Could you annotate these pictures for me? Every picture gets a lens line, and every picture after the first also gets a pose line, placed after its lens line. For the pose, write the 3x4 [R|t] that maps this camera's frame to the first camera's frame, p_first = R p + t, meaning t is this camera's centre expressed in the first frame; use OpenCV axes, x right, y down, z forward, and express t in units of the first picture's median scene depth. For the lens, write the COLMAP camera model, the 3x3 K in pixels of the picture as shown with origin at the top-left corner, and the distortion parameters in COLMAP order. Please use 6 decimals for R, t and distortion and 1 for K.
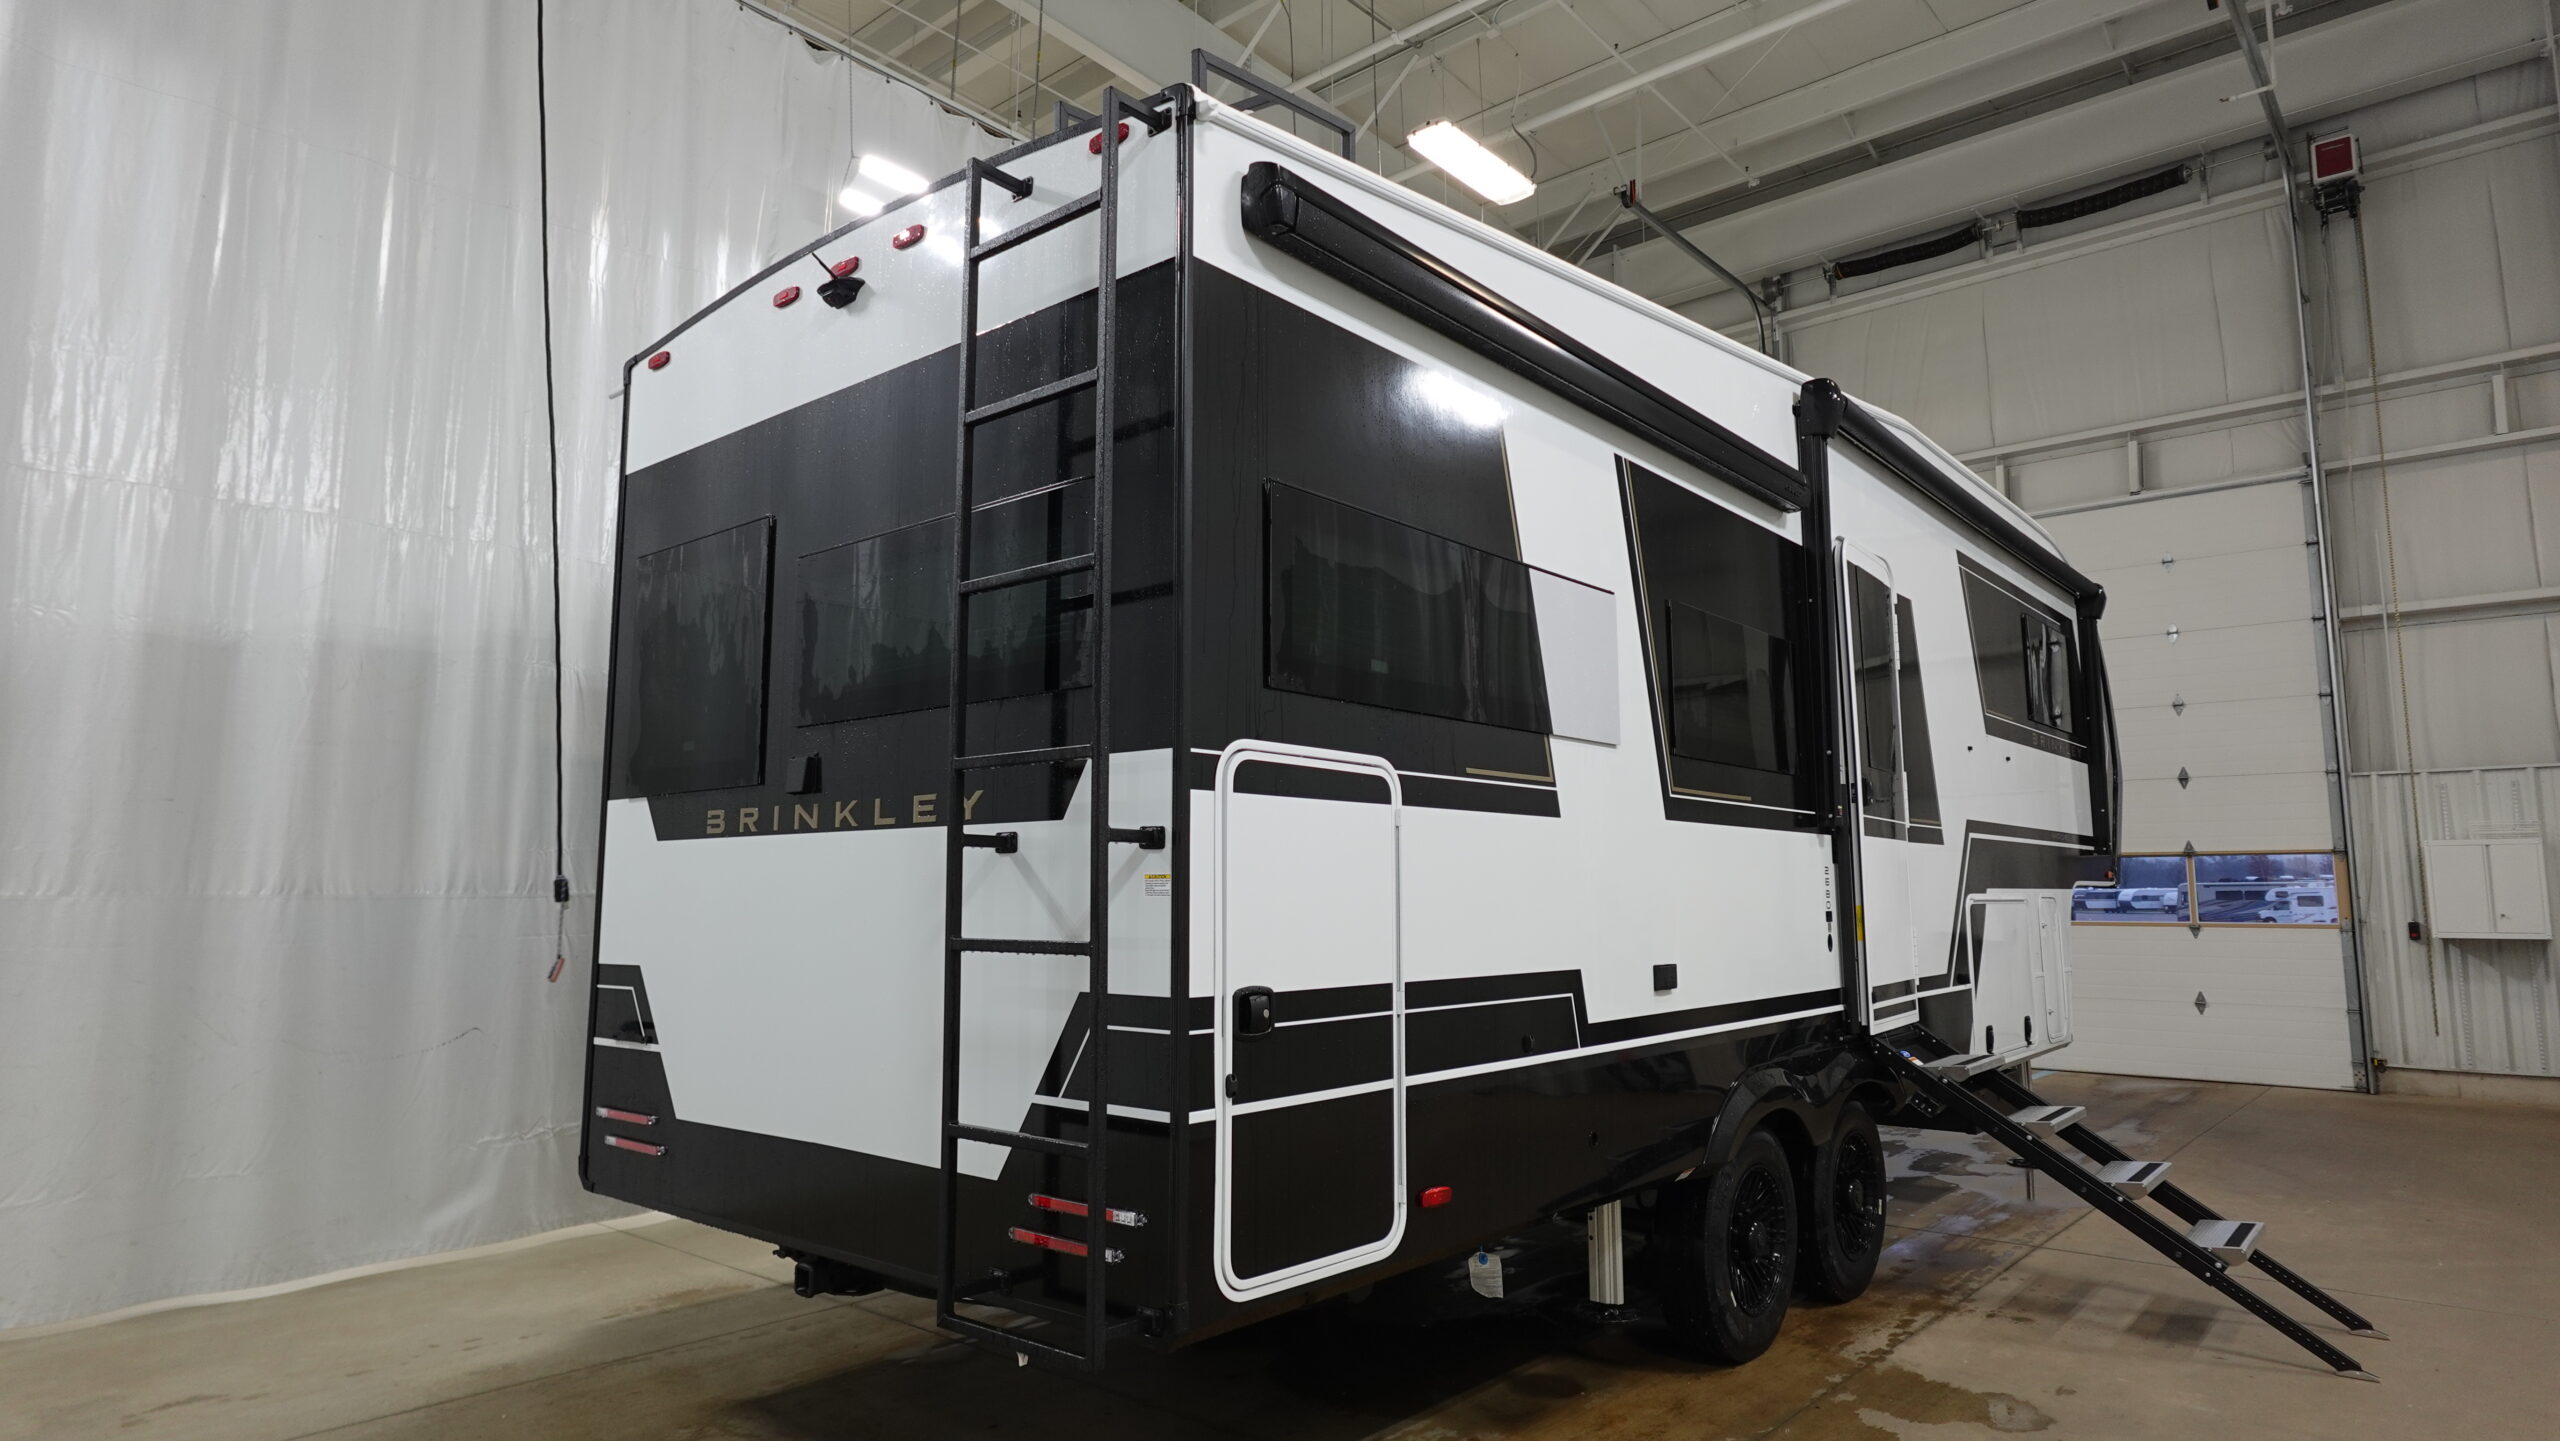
lens RADIAL K [[1447.0, 0, 1282.1], [0, 1447.0, 716.9], [0, 0, 1]] dist [-0.003840, 0.002653]
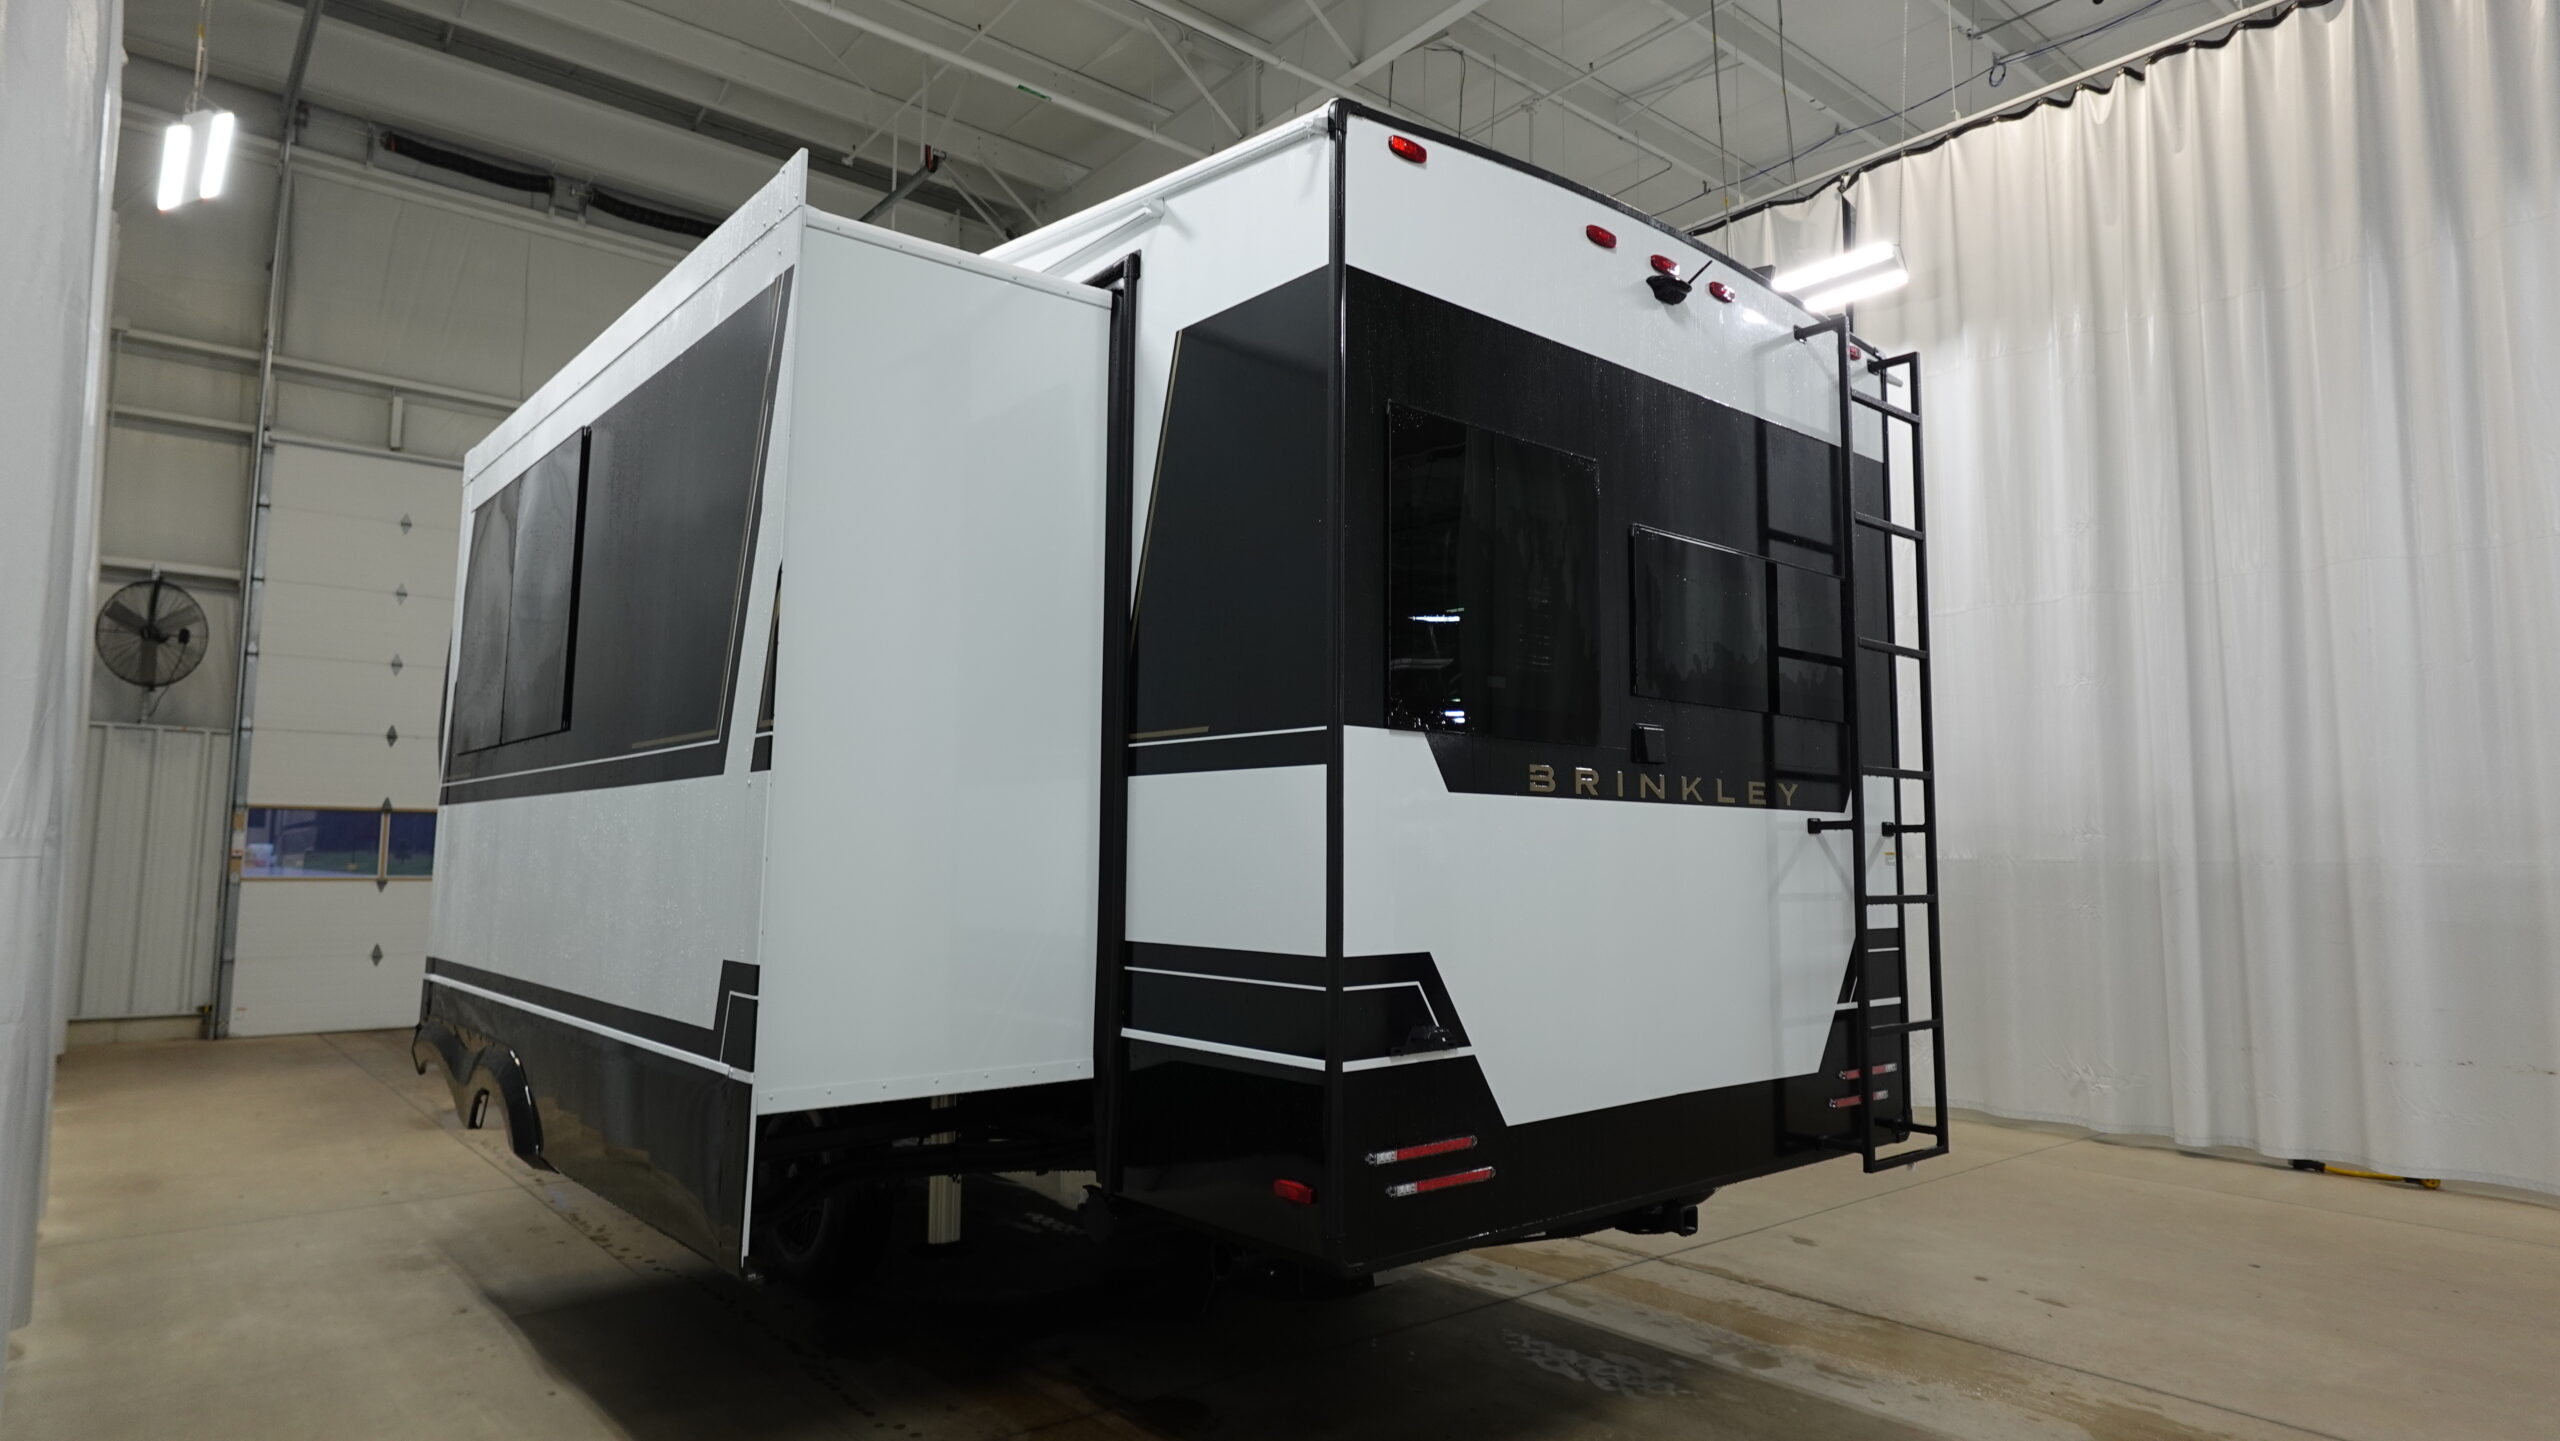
lens RADIAL K [[1447.0, 0, 1282.1], [0, 1447.0, 716.9], [0, 0, 1]] dist [-0.003840, 0.002653]
pose [[0.156083, 0.098944, 0.982776, -1.325819], [-0.131703, 0.988171, -0.078570, 0.129701], [-0.978924, -0.117171, 0.167268, 1.044517]]
